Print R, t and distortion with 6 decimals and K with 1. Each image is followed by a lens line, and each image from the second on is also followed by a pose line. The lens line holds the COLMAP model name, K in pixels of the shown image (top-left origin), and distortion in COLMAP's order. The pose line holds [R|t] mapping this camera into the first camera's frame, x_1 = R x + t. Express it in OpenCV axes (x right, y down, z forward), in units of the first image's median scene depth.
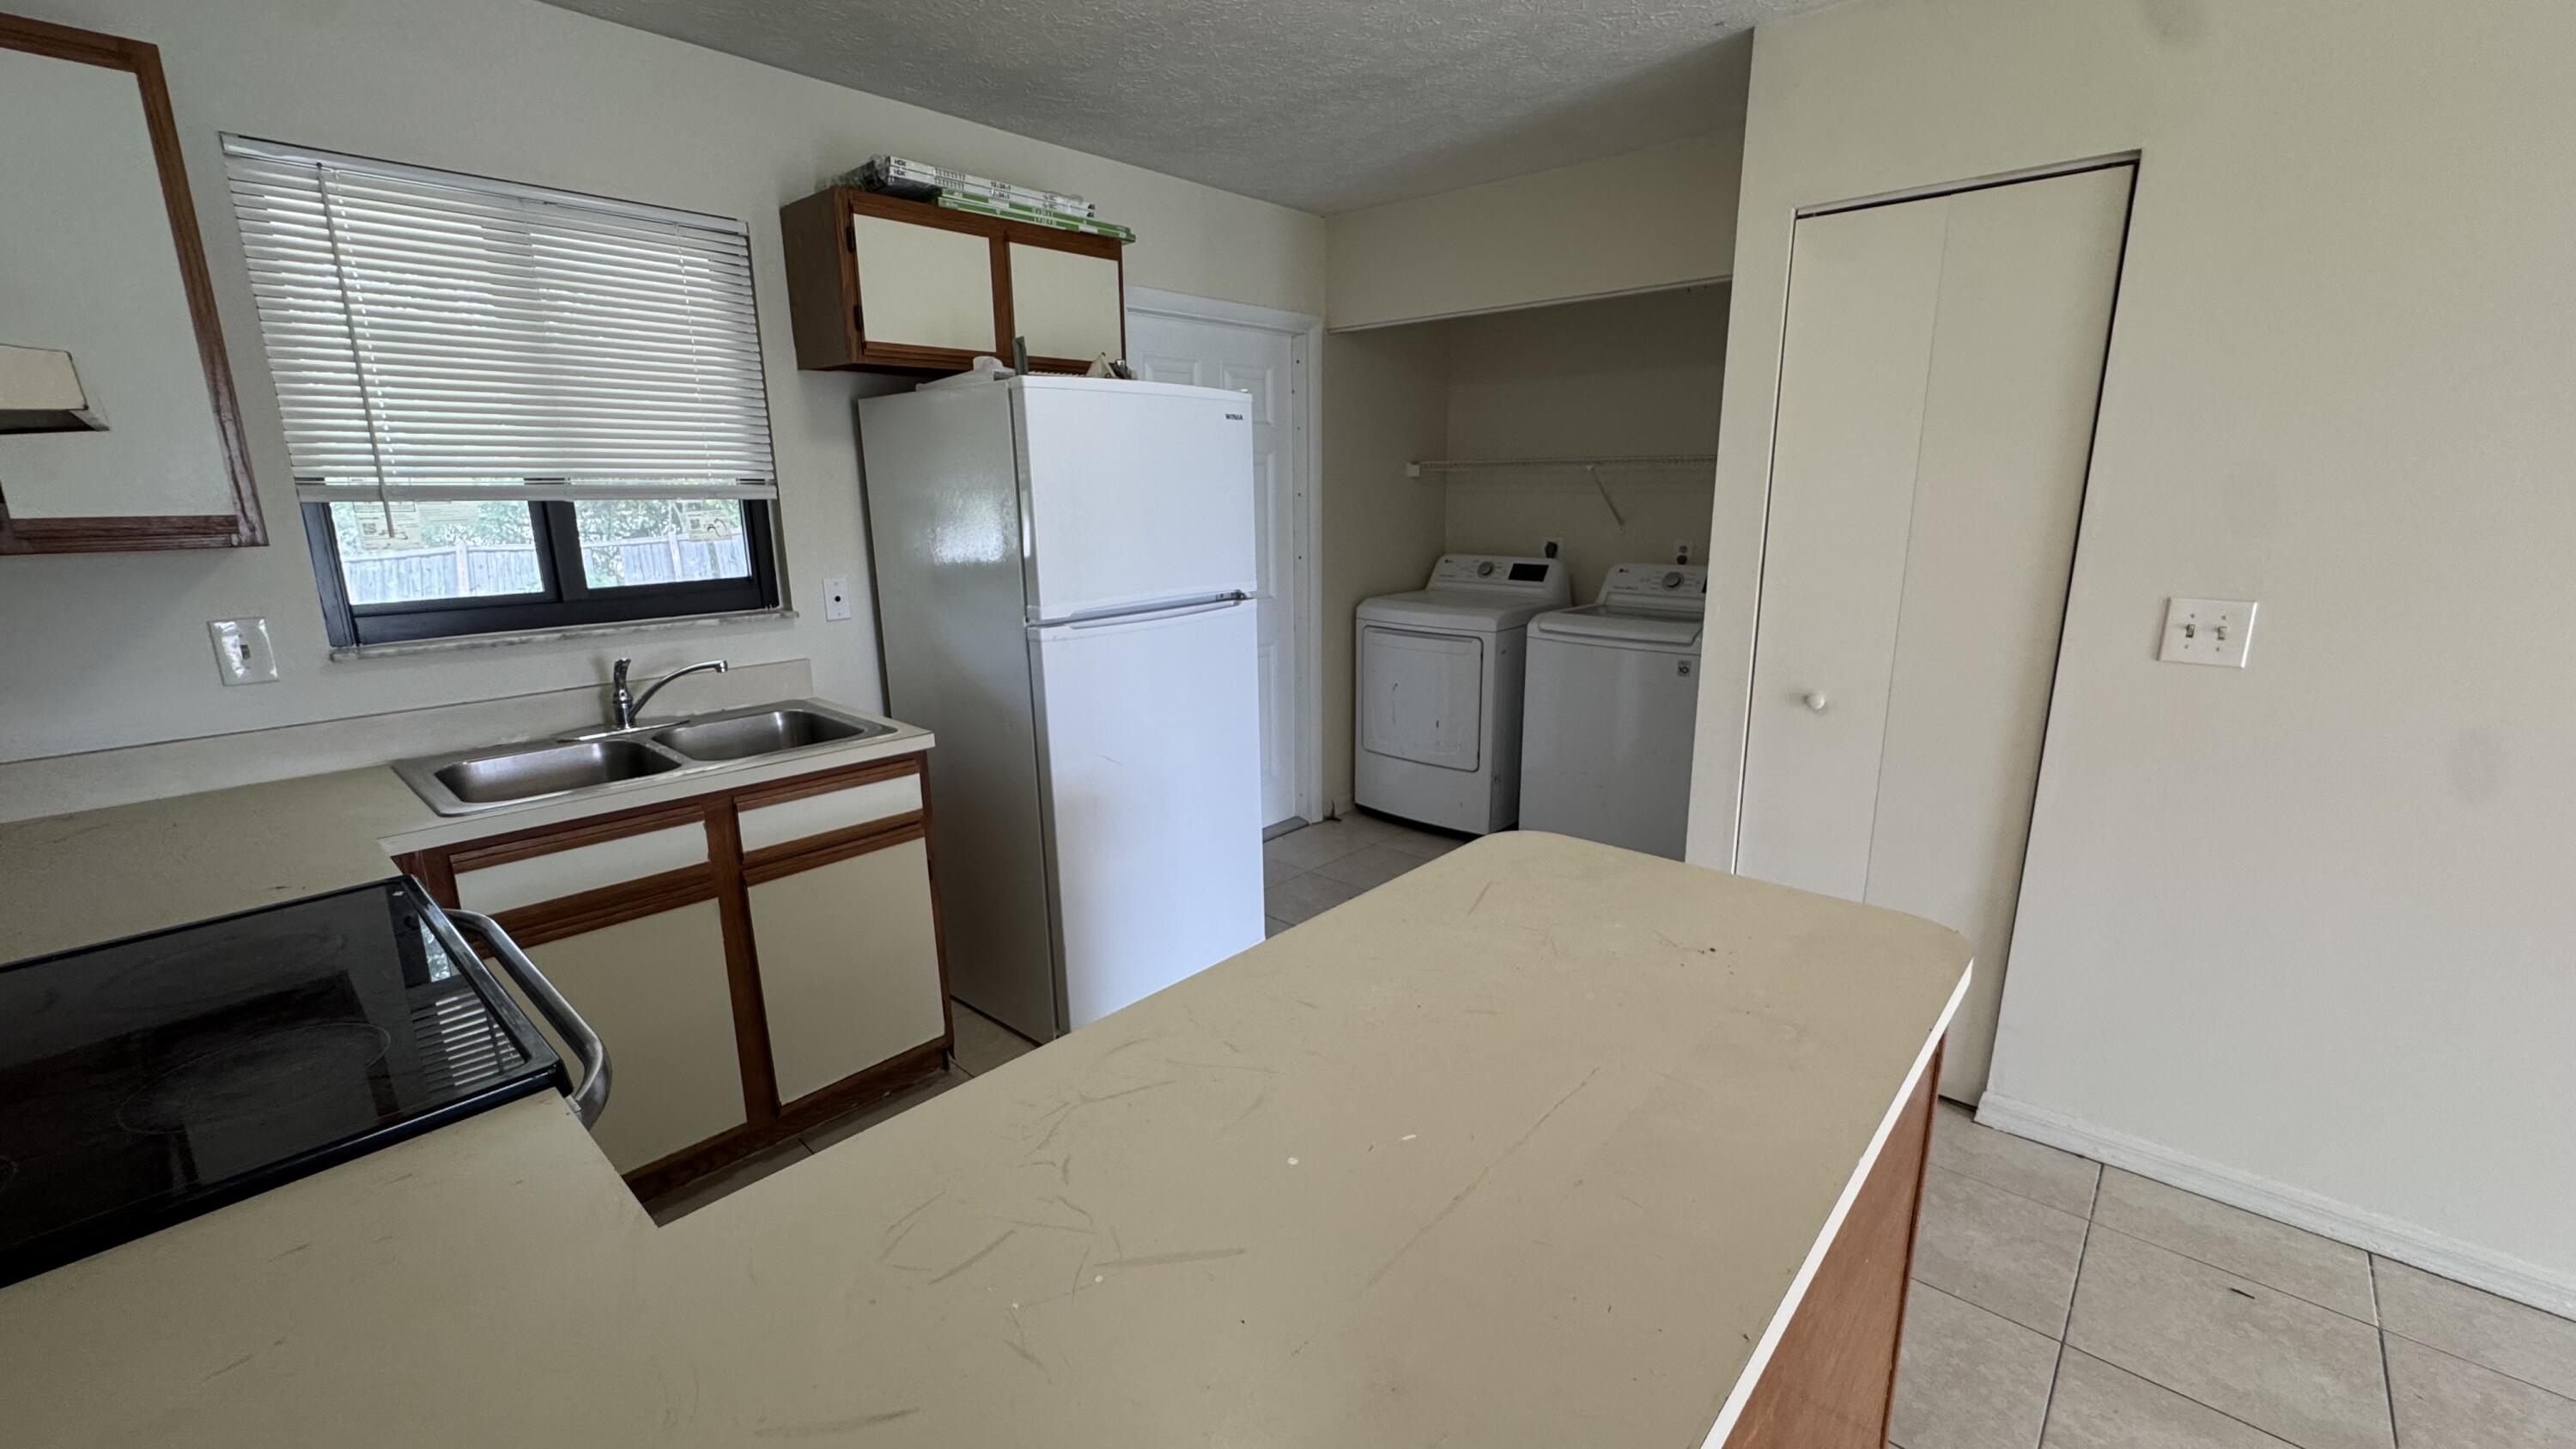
lens RADIAL K [[1037.5, 0, 1294.0], [0, 1037.5, 728.3], [0, 0, 1]] dist [-0.000891, -0.000124]
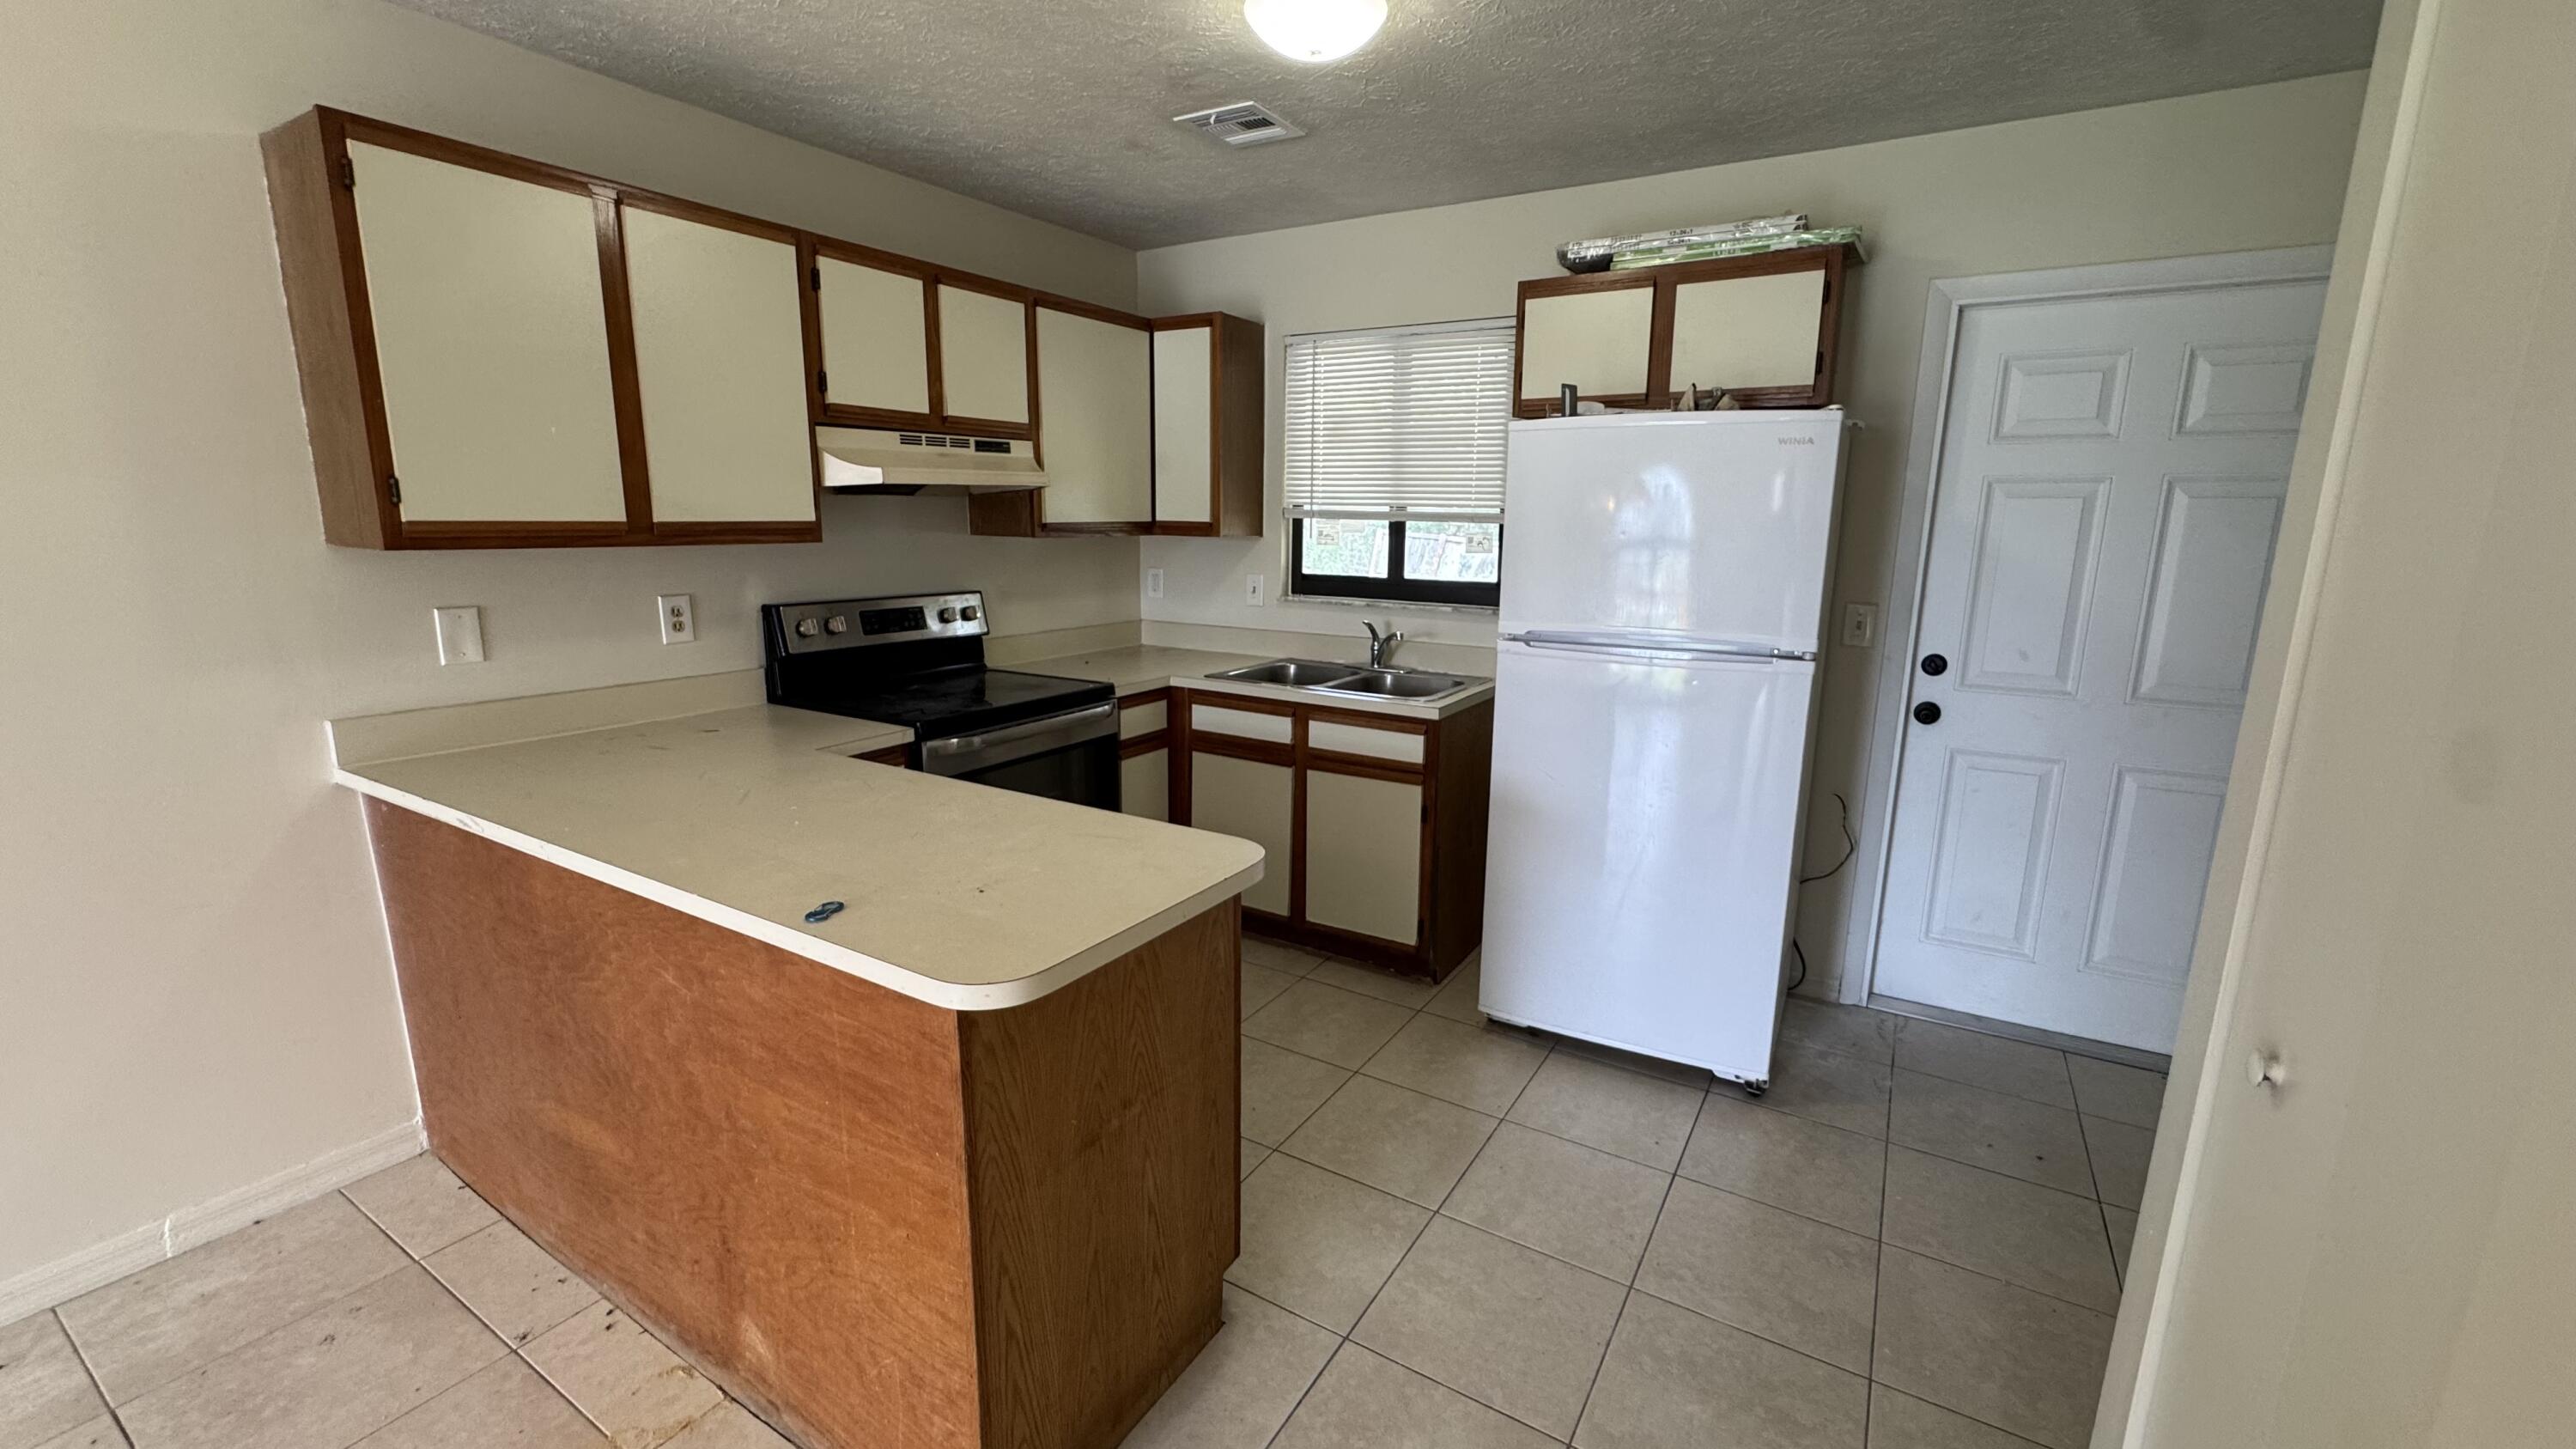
lens RADIAL K [[1037.5, 0, 1288.5], [0, 1037.5, 716.4], [0, 0, 1]] dist [-0.000891, -0.000124]
pose [[0.179072, 0.196902, -0.963931, 0.829520], [-0.241847, 0.958514, 0.150867, -0.130727], [0.953647, 0.206108, 0.219263, 0.547916]]
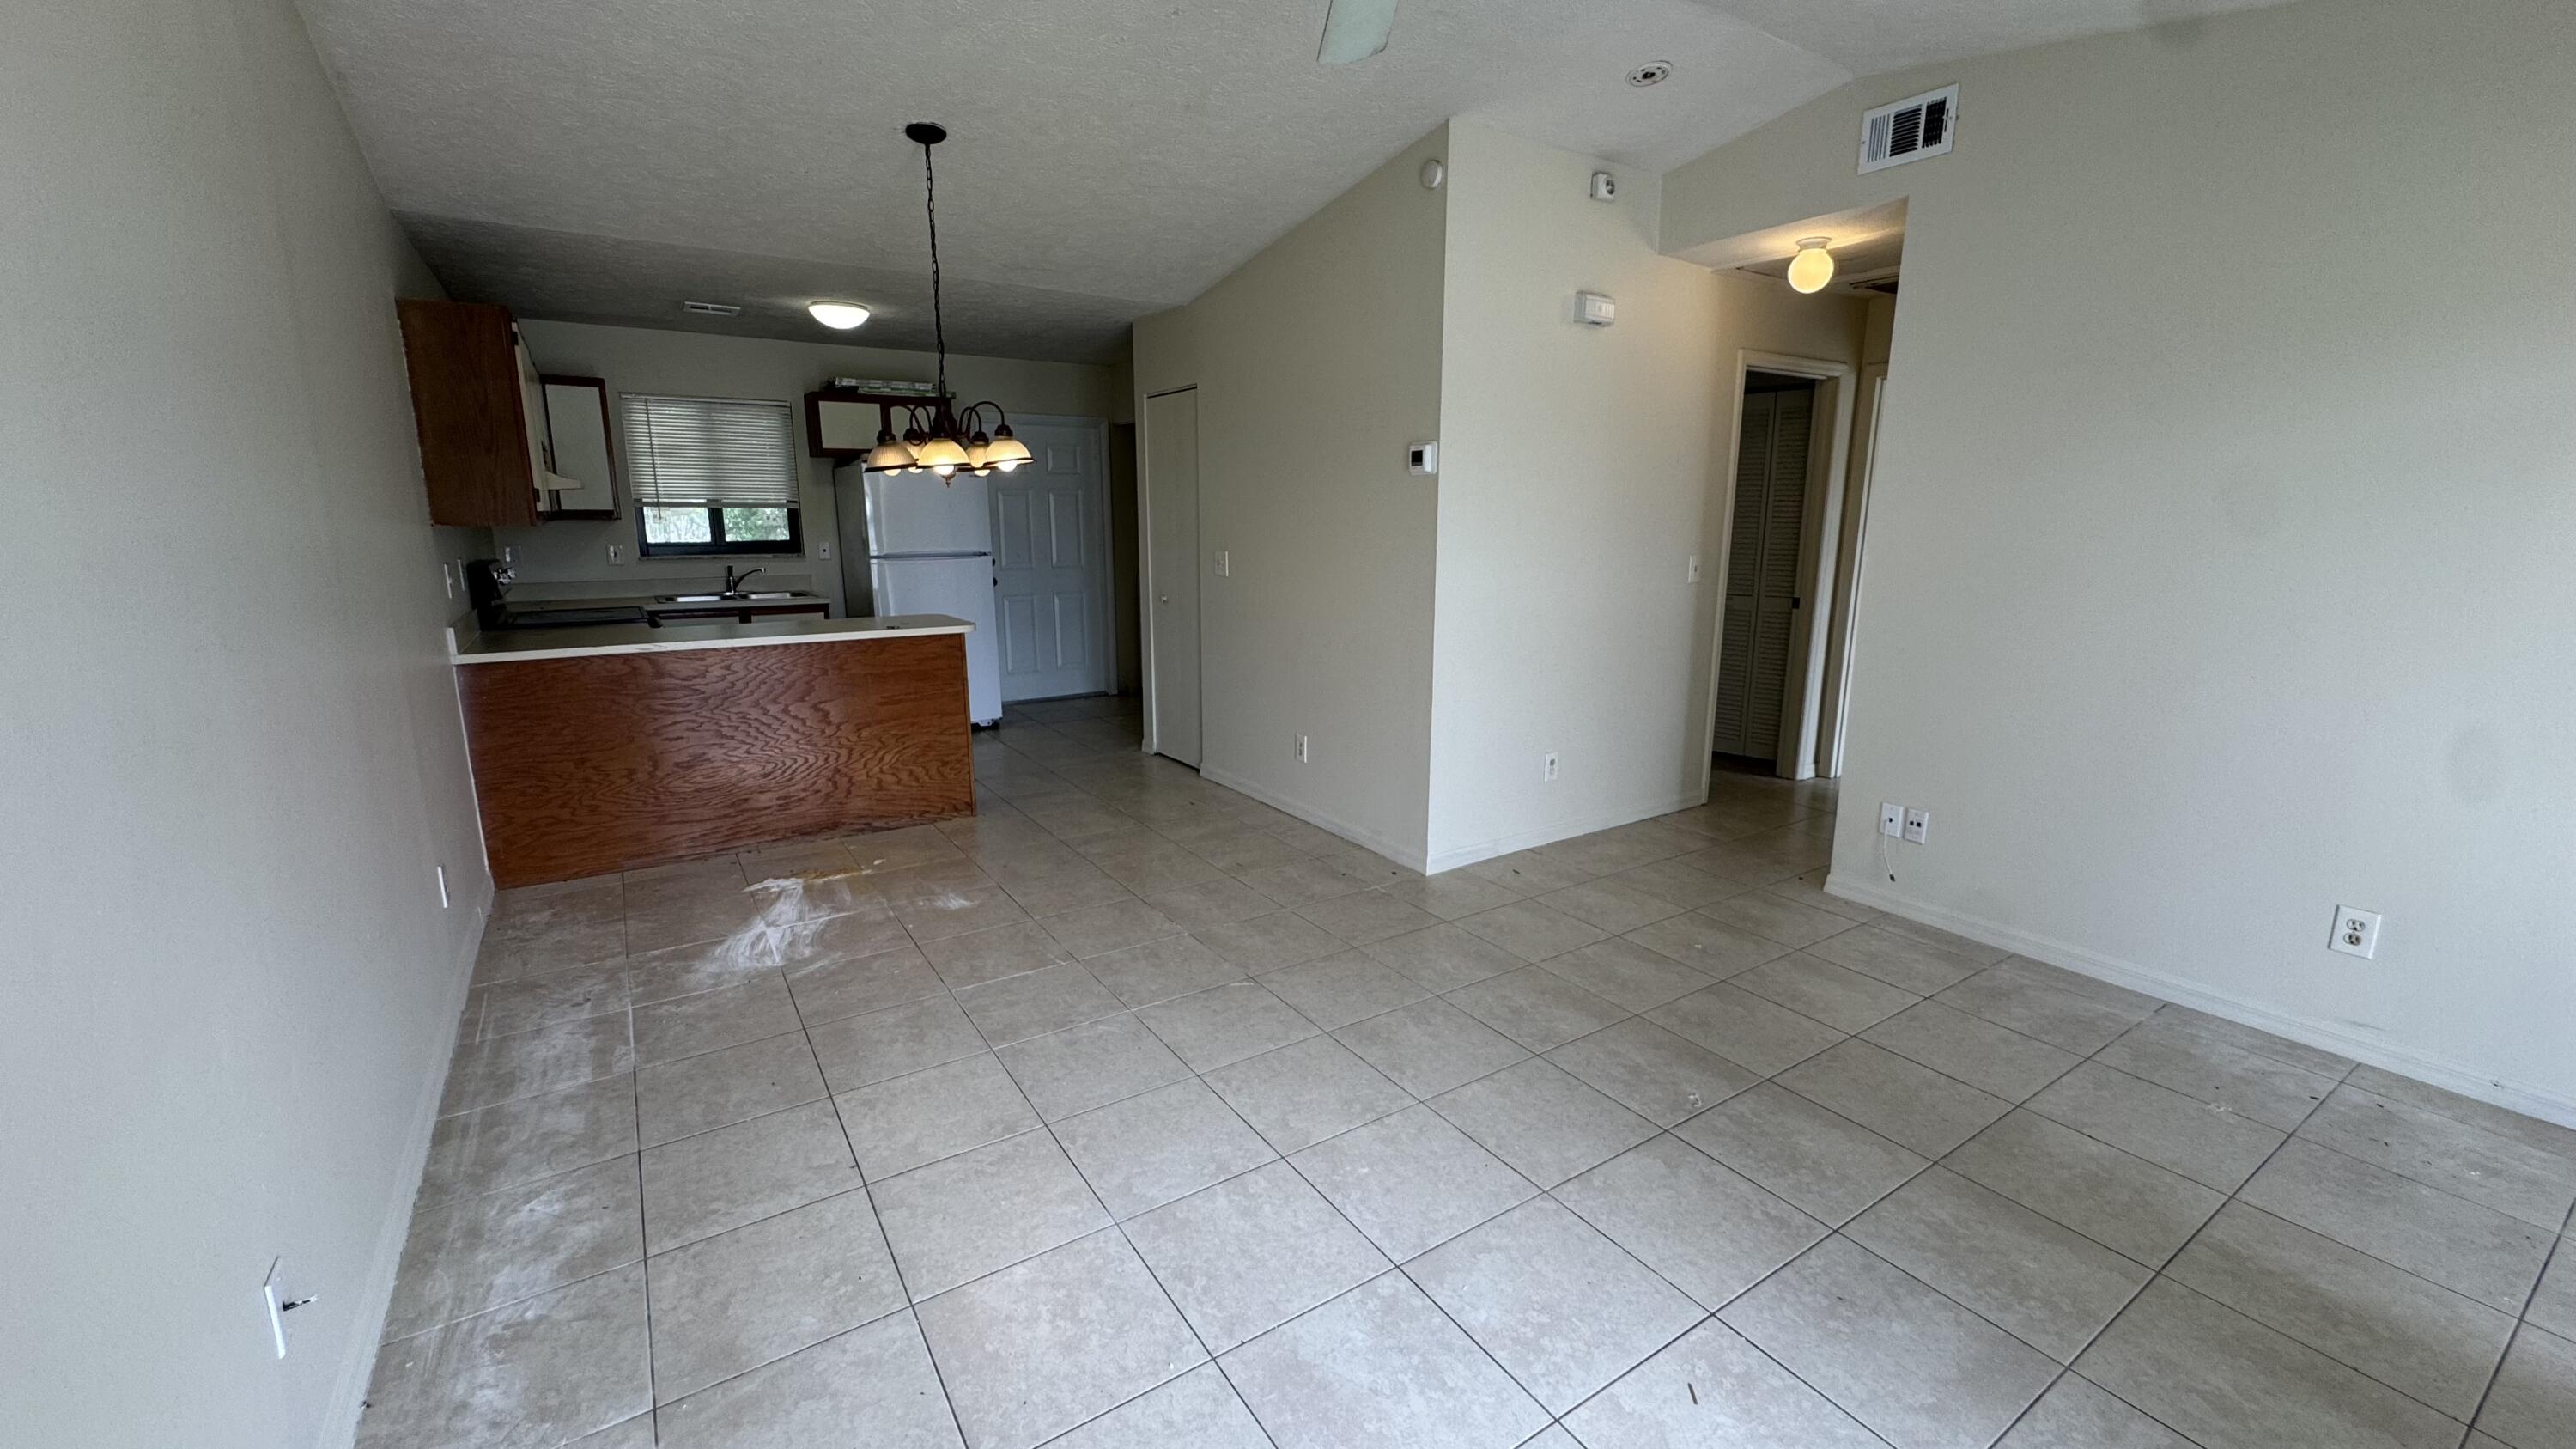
lens RADIAL K [[1037.5, 0, 1290.6], [0, 1037.5, 728.9], [0, 0, 1]] dist [-0.000891, -0.000124]
pose [[0.967059, 0.060641, -0.247222, 1.428425], [-0.067092, 0.997589, -0.017745, 0.299980], [0.245550, 0.033747, 0.968796, -1.225181]]
